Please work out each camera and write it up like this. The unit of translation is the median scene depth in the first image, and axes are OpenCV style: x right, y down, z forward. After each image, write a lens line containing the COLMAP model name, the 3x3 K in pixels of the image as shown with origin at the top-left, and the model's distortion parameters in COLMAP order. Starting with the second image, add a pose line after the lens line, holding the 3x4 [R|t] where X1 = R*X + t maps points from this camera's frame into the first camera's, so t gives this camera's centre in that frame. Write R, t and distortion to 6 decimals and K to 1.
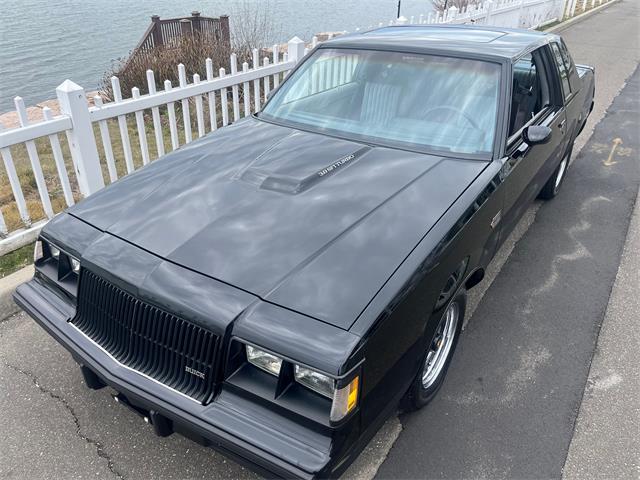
lens RADIAL K [[473.9, 0, 323.9], [0, 473.9, 227.7], [0, 0, 1]] dist [0.026515, -0.003493]
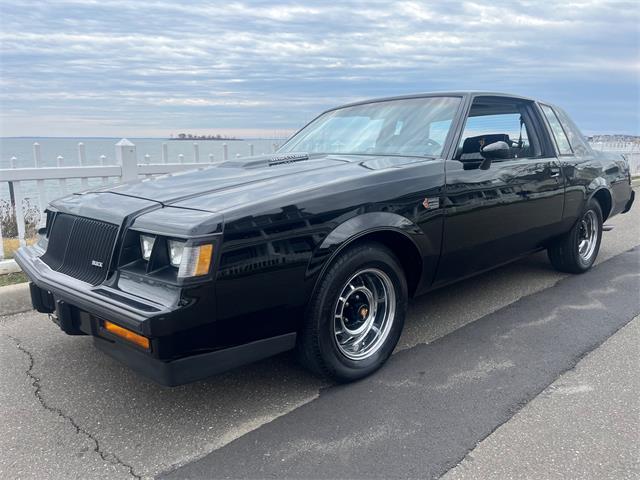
lens RADIAL K [[470.1, 0, 319.2], [0, 470.1, 247.2], [0, 0, 1]] dist [0.074220, -0.119123]
pose [[0.976755, 0.023881, -0.213025, 0.362126], [-0.083839, 0.957173, -0.277113, 0.400421], [0.197284, 0.288531, 0.936925, 0.026745]]
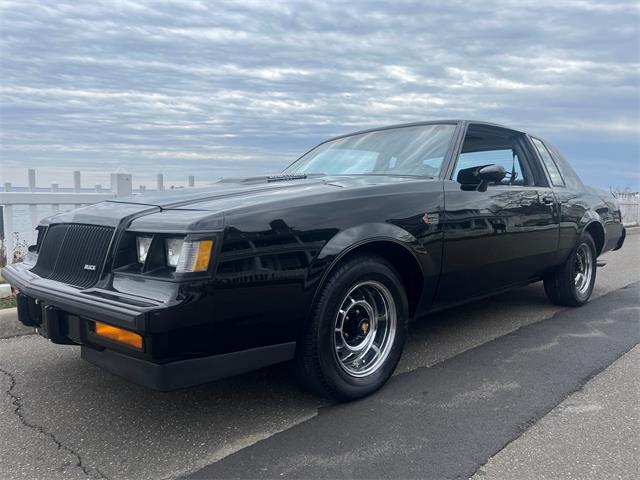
lens RADIAL K [[472.3, 0, 316.4], [0, 472.3, 250.4], [0, 0, 1]] dist [0.060216, -0.101496]
pose [[0.980310, 0.009869, -0.197216, 0.338109], [-0.084838, 0.922921, -0.375525, 0.475027], [0.178309, 0.384863, 0.905586, 0.068106]]
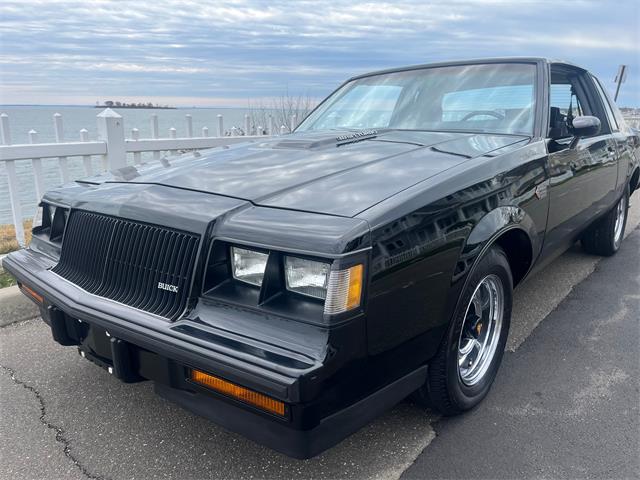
lens RADIAL K [[472.6, 0, 325.2], [0, 472.6, 238.1], [0, 0, 1]] dist [0.072294, -0.090912]
pose [[0.995407, 0.010912, -0.095113, 0.056554], [-0.034279, 0.968237, -0.247673, 0.311680], [0.089389, 0.249796, 0.964164, 0.159254]]
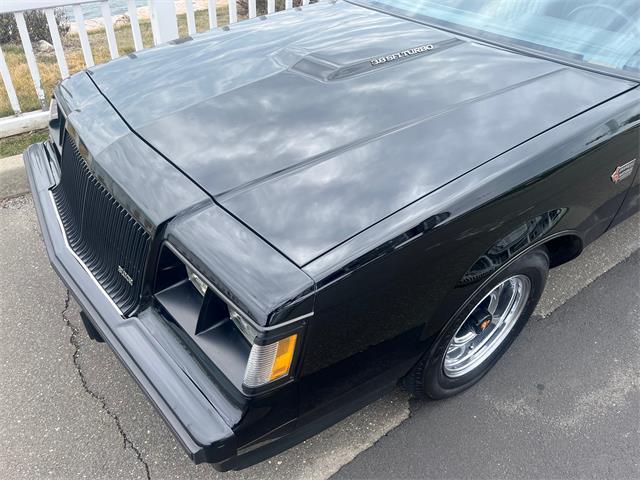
lens RADIAL K [[488.6, 0, 320.0], [0, 488.6, 240.0], [0, 0, 1]] dist [0.070401, -0.116185]
pose [[0.944022, 0.220249, -0.245588, 0.163618], [-0.181432, 0.968408, 0.171079, 0.037854], [0.275509, -0.116945, 0.954159, 0.240461]]
